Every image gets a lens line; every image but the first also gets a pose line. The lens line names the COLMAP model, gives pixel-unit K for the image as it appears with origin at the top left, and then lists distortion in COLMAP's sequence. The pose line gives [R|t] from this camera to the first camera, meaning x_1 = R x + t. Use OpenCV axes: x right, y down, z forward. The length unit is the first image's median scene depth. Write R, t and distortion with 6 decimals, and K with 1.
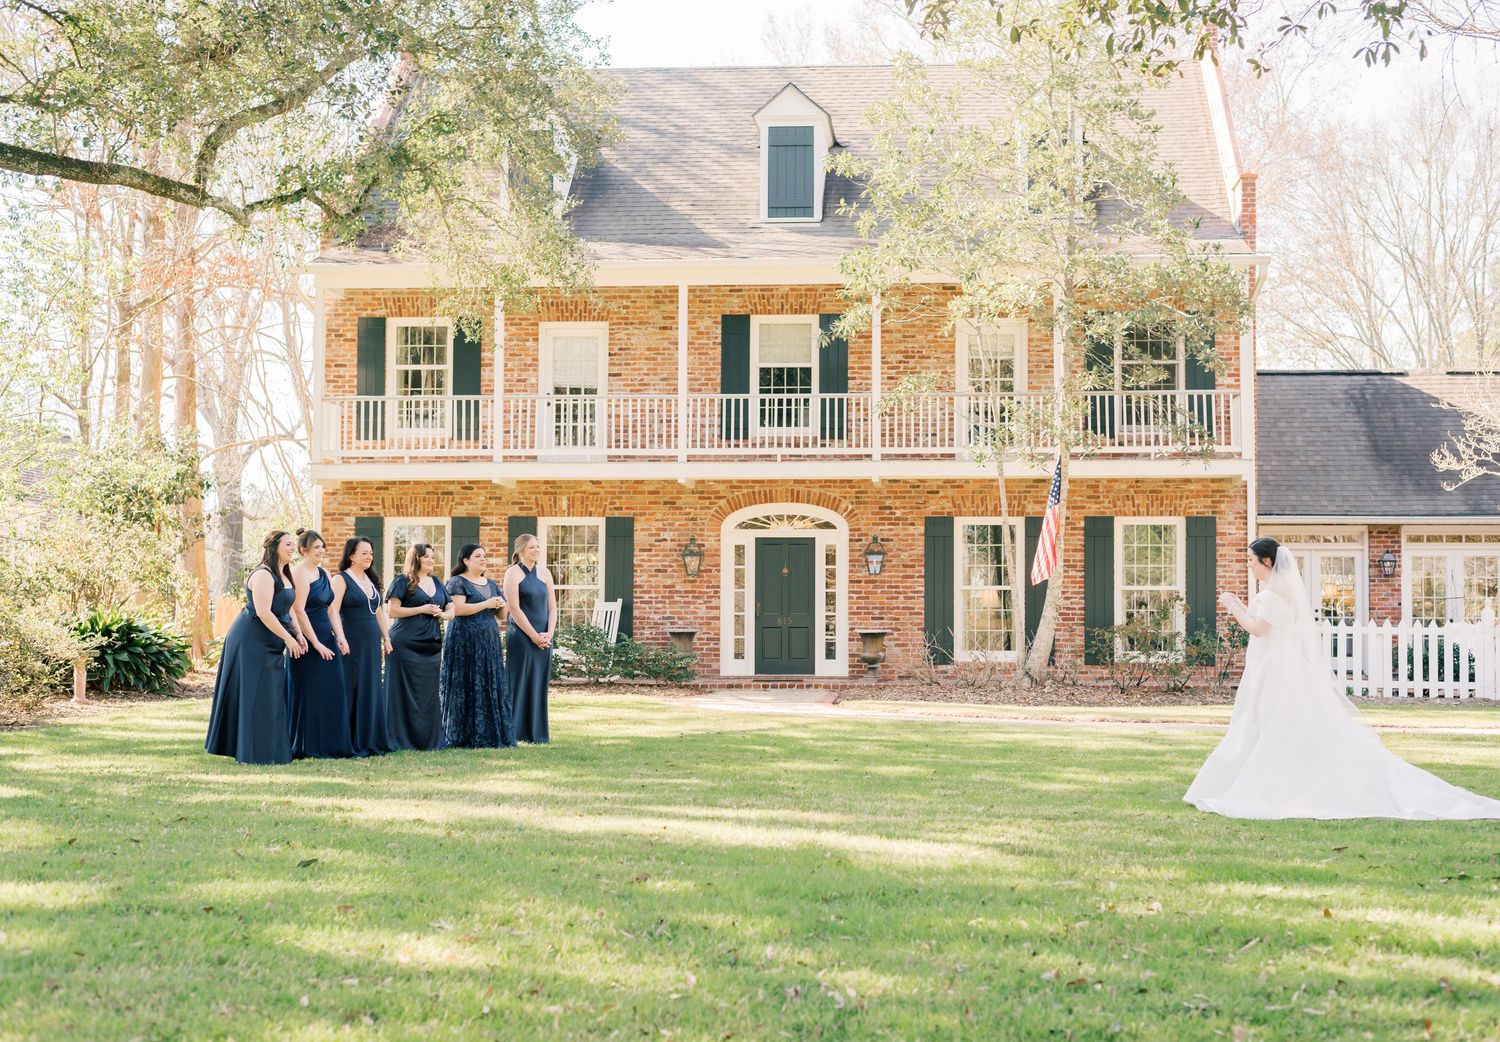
lens RADIAL K [[2096.3, 0, 755.3], [0, 2096.3, 520.0], [0, 0, 1]] dist [0.013067, 0.000000]
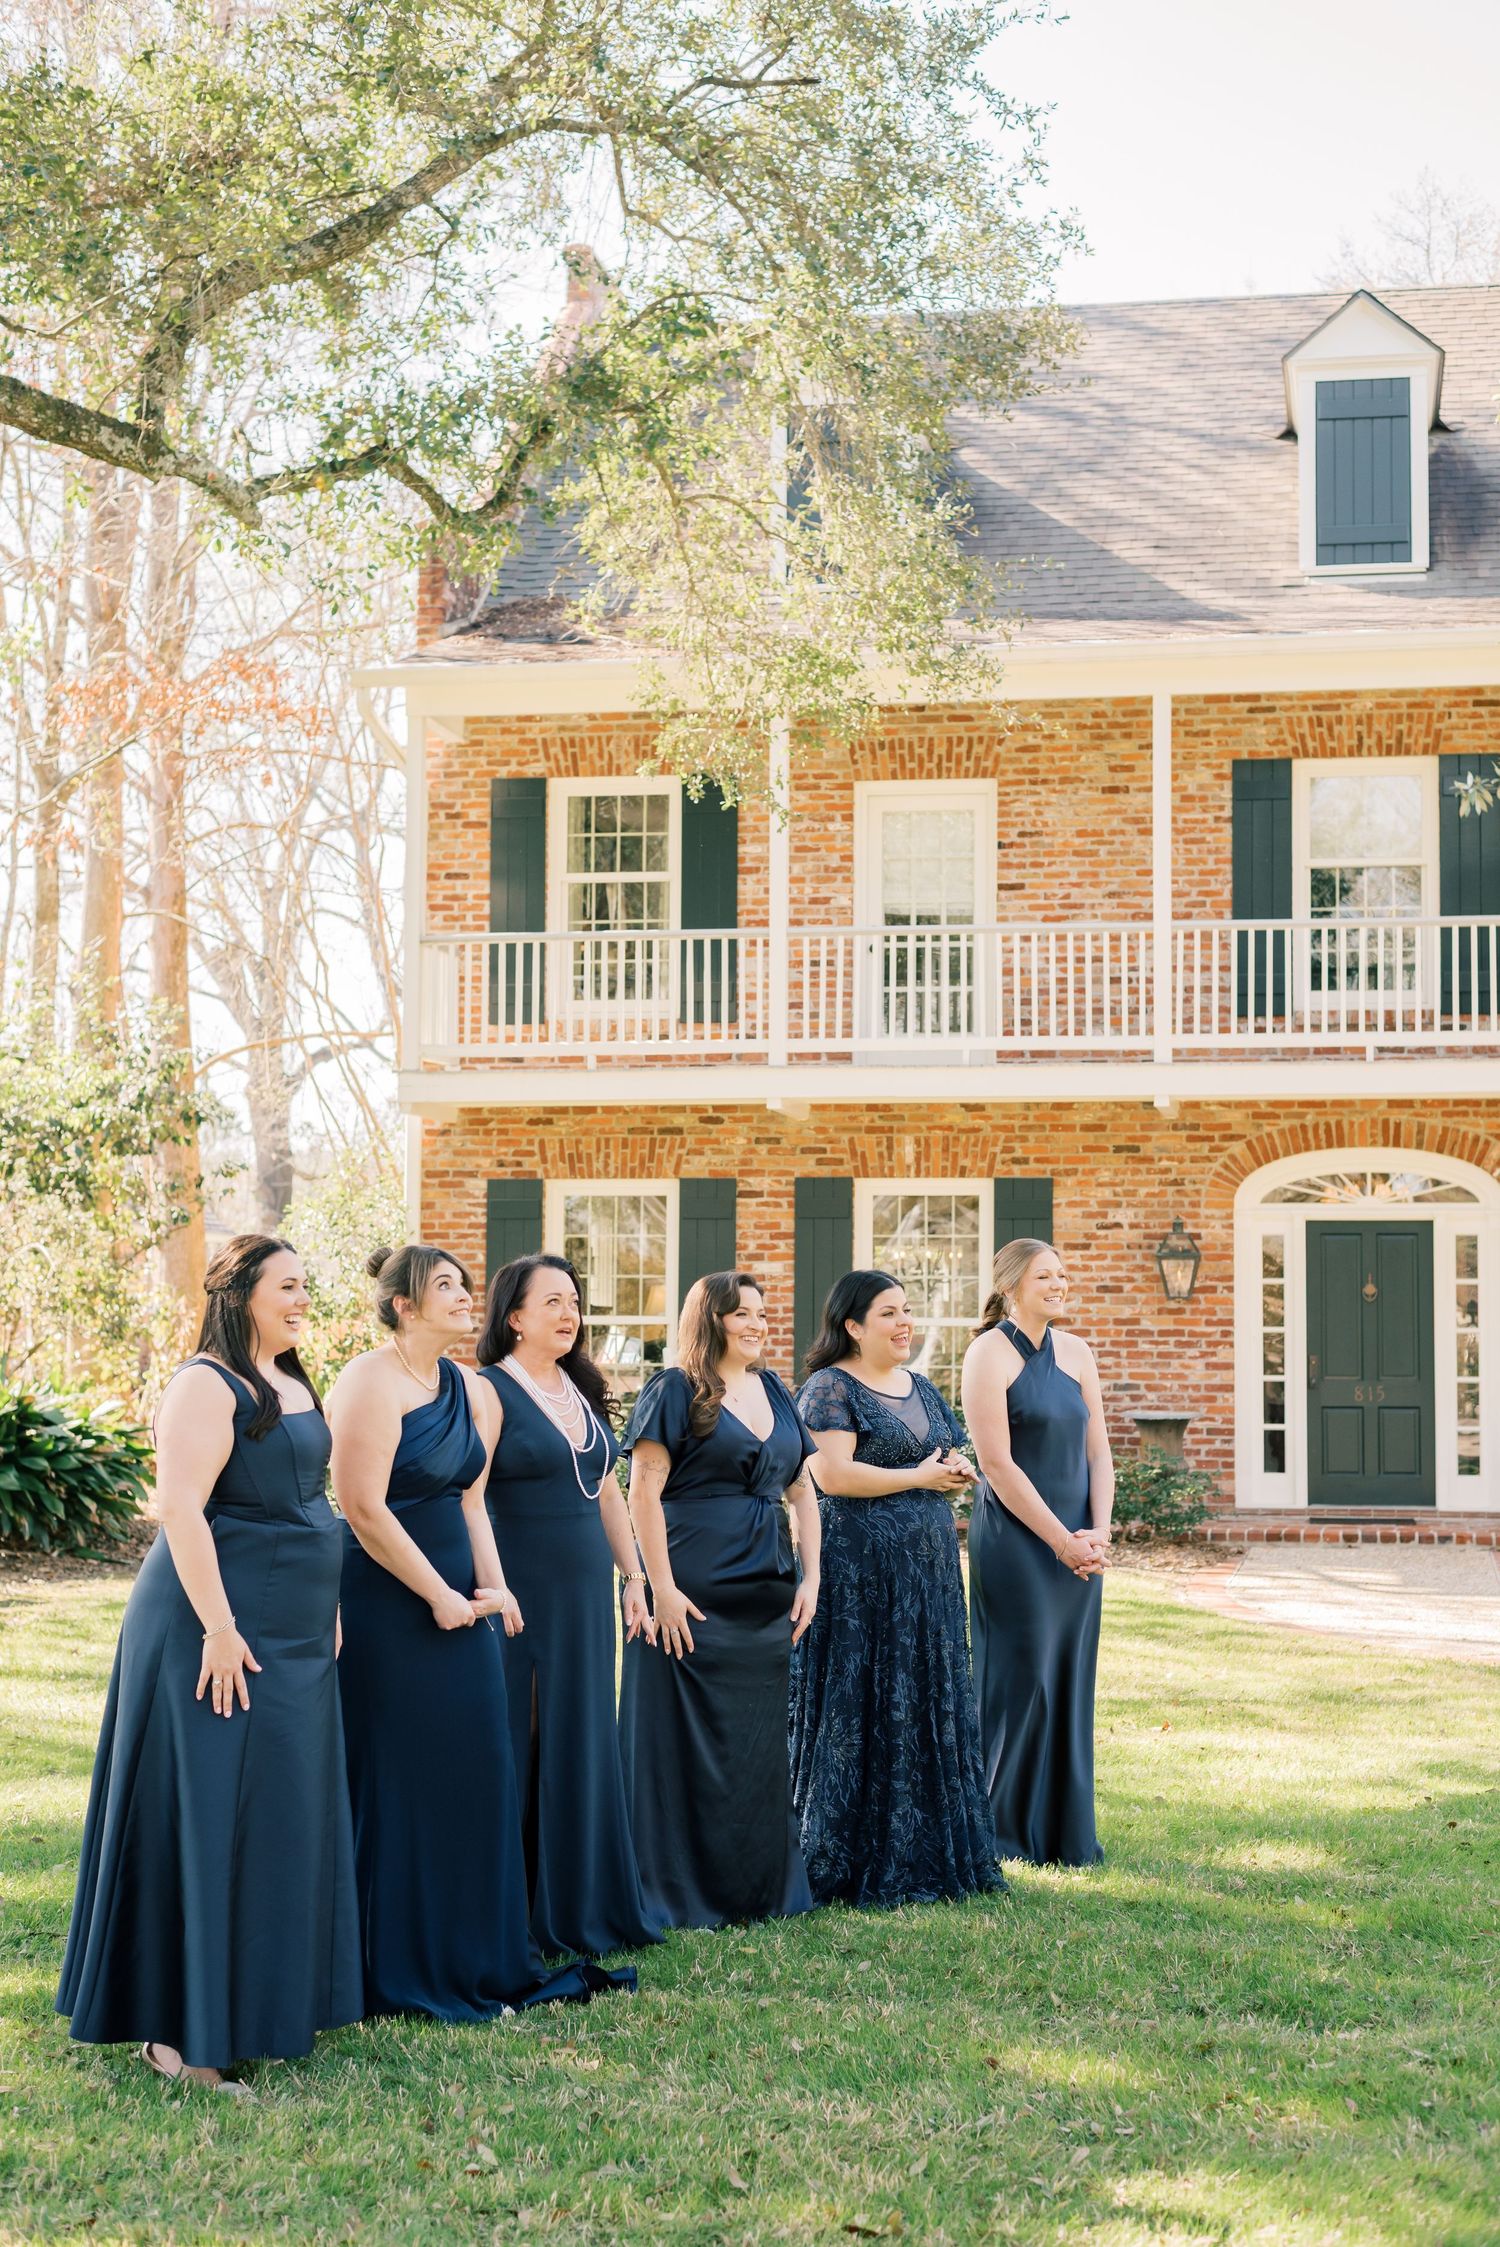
lens RADIAL K [[3238.2, 0, 746.4], [0, 3238.2, 1124.5], [0, 0, 1]] dist [0.009720, 0.000000]
pose [[0.994787, -0.004628, -0.101872, -0.052244], [0.003004, 0.999866, -0.016093, -0.002010], [0.101933, 0.015703, 0.994667, 0.247575]]
